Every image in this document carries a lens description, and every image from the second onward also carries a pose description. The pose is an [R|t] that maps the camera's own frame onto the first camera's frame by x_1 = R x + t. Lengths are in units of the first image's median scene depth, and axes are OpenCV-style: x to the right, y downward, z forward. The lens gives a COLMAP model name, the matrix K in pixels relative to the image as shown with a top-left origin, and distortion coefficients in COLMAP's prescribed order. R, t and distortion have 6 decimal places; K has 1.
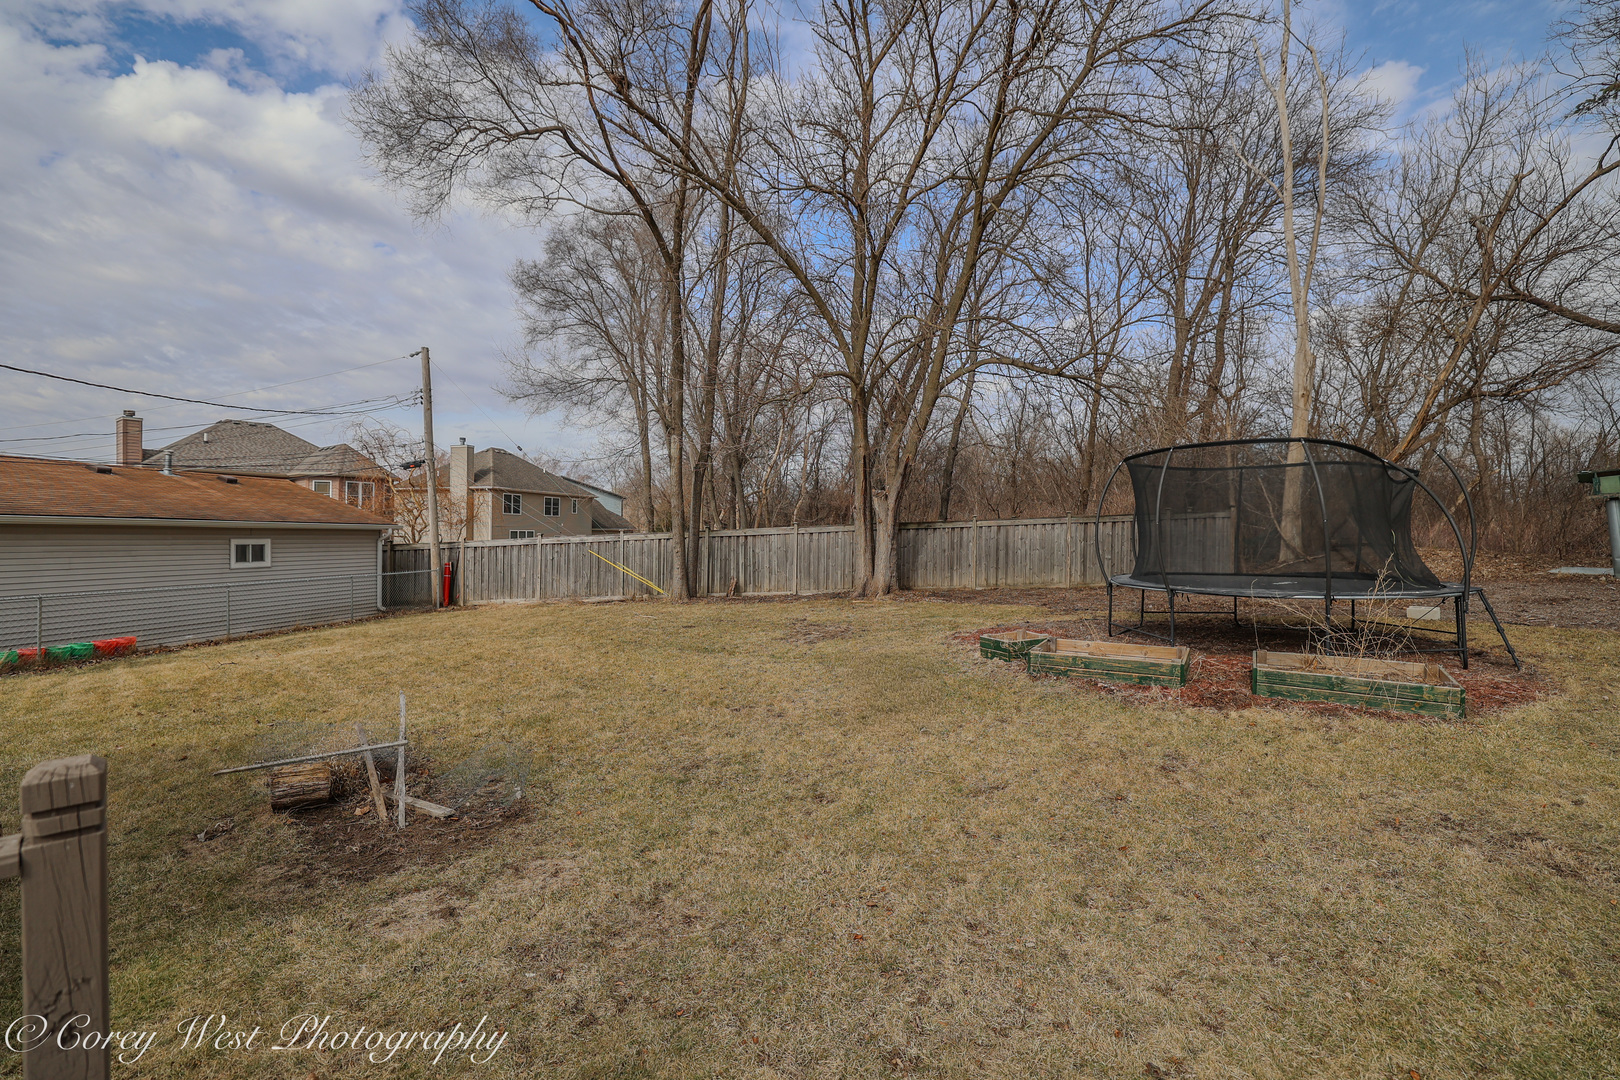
lens RADIAL K [[704.7, 0, 818.4], [0, 704.7, 538.3], [0, 0, 1]] dist [-0.016656, 0.004754]
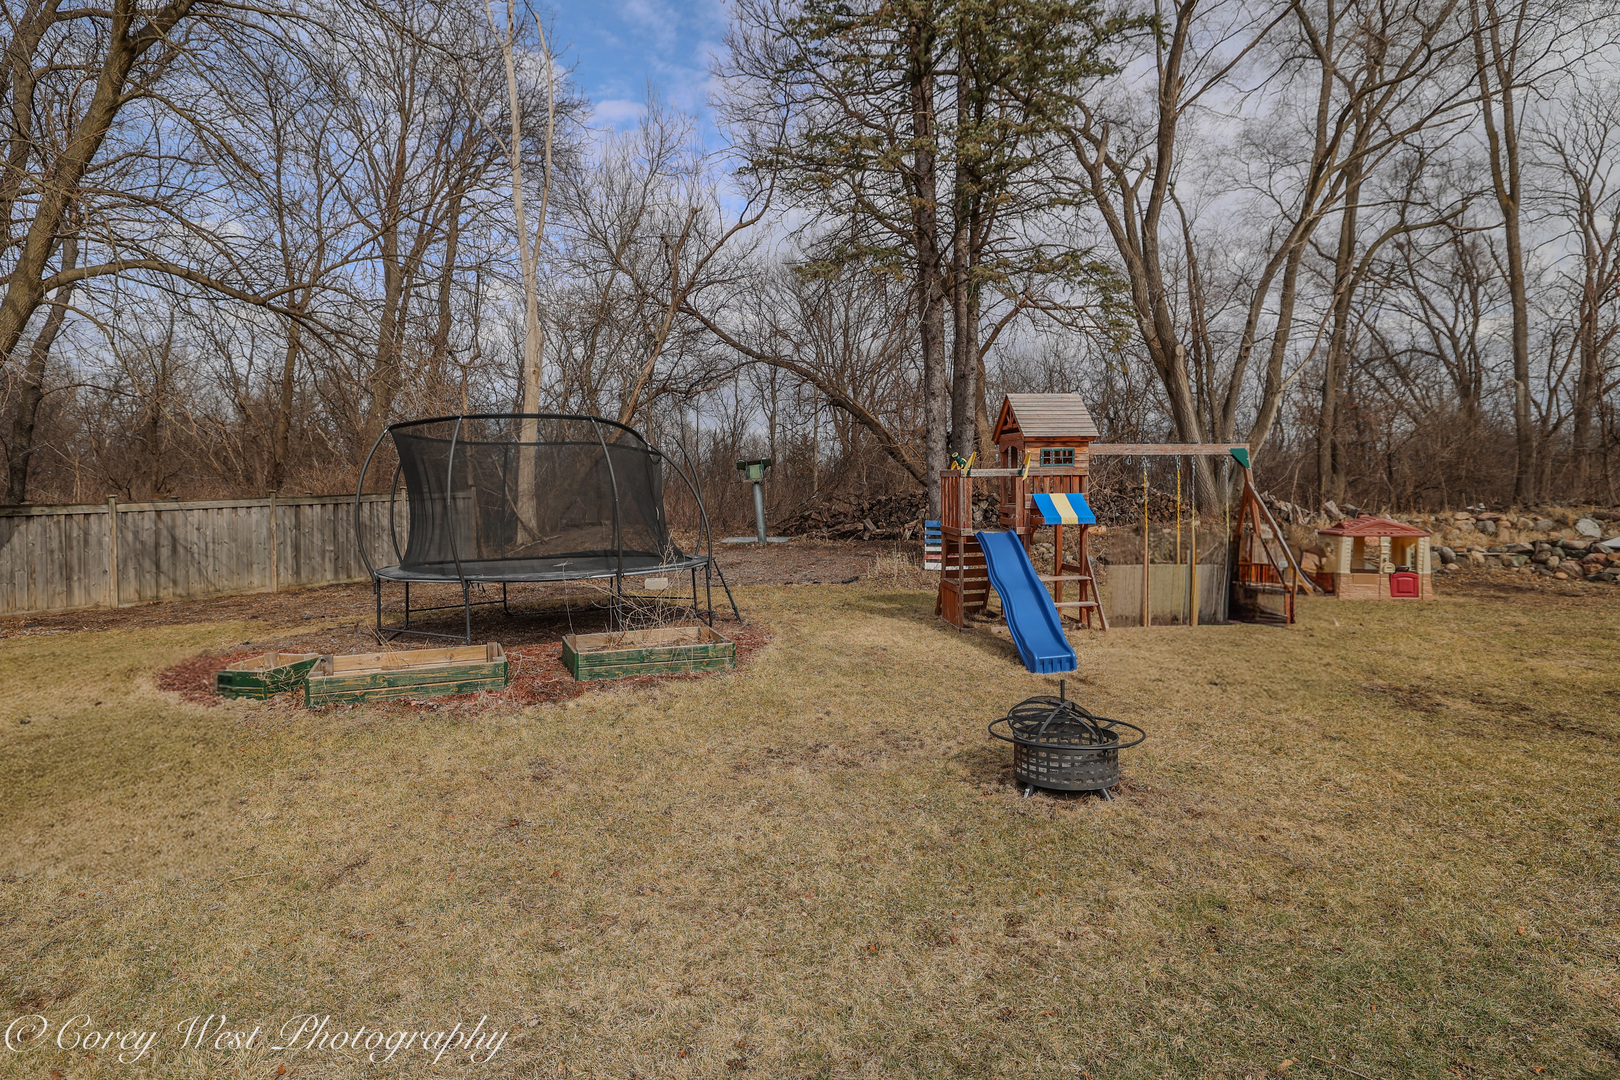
lens RADIAL K [[827.2, 0, 821.7], [0, 827.2, 529.5], [0, 0, 1]] dist [-0.015195, 0.010543]
pose [[0.565027, -0.031853, 0.824457, -0.052251], [0.025096, 0.999456, 0.021415, -0.000288], [-0.824691, 0.008591, 0.565519, 0.034294]]
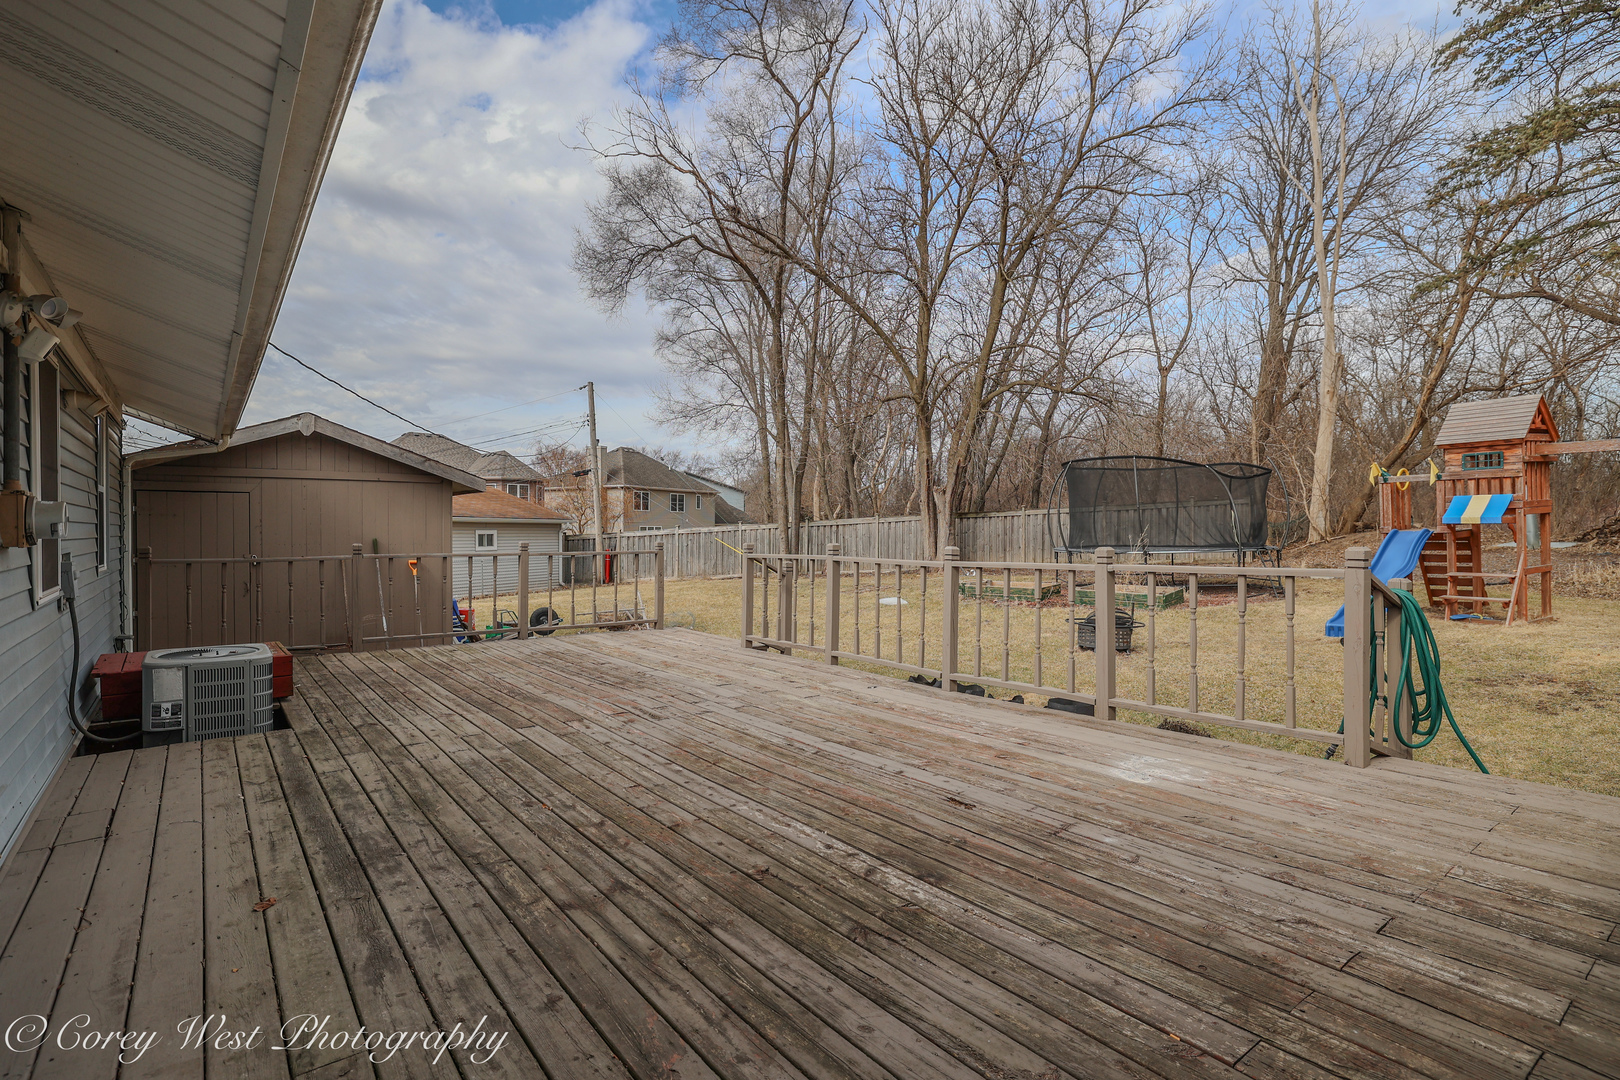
lens RADIAL K [[827.2, 0, 810.1], [0, 827.2, 545.7], [0, 0, 1]] dist [-0.015195, 0.010543]
pose [[0.980919, -0.006578, -0.194304, 0.142858], [0.008956, 0.999895, 0.011364, 0.017138], [0.194209, -0.012887, 0.980875, -0.465776]]
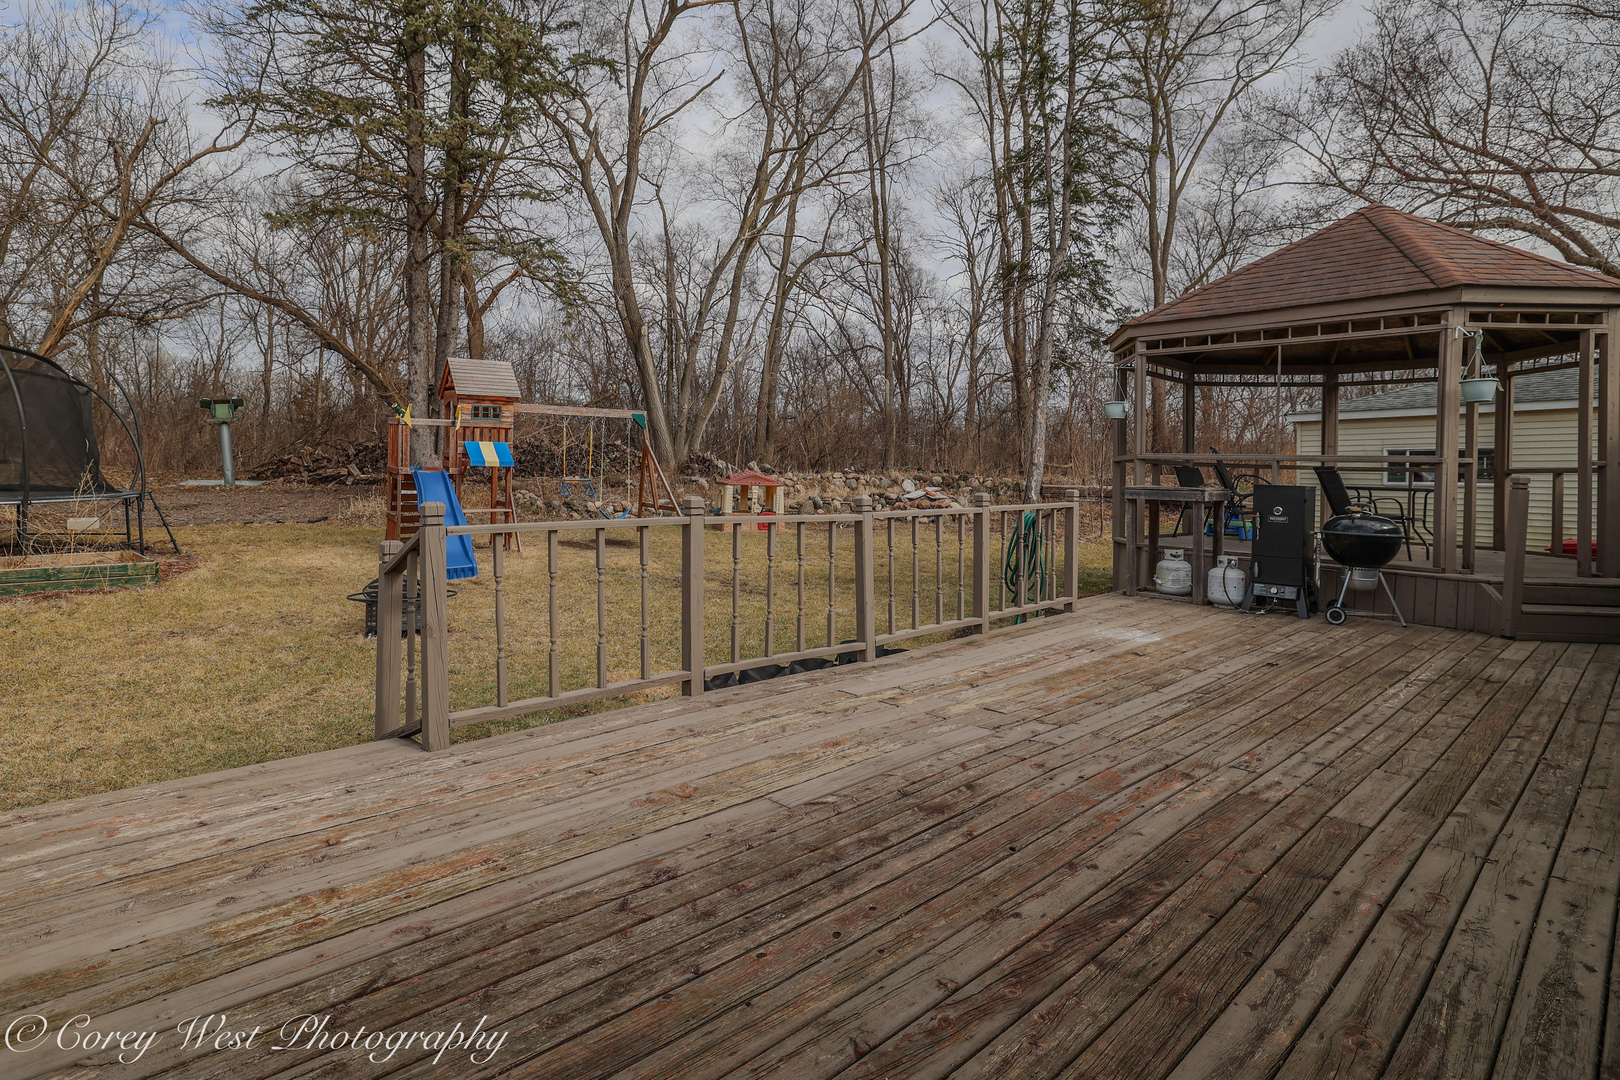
lens RADIAL K [[827.2, 0, 767.1], [0, 827.2, 476.8], [0, 0, 1]] dist [-0.015195, 0.010543]
pose [[0.119606, -0.012849, 0.992738, -0.178325], [-0.007152, 0.999879, 0.013803, 0.010981], [-0.992796, -0.008751, 0.119500, -0.120785]]
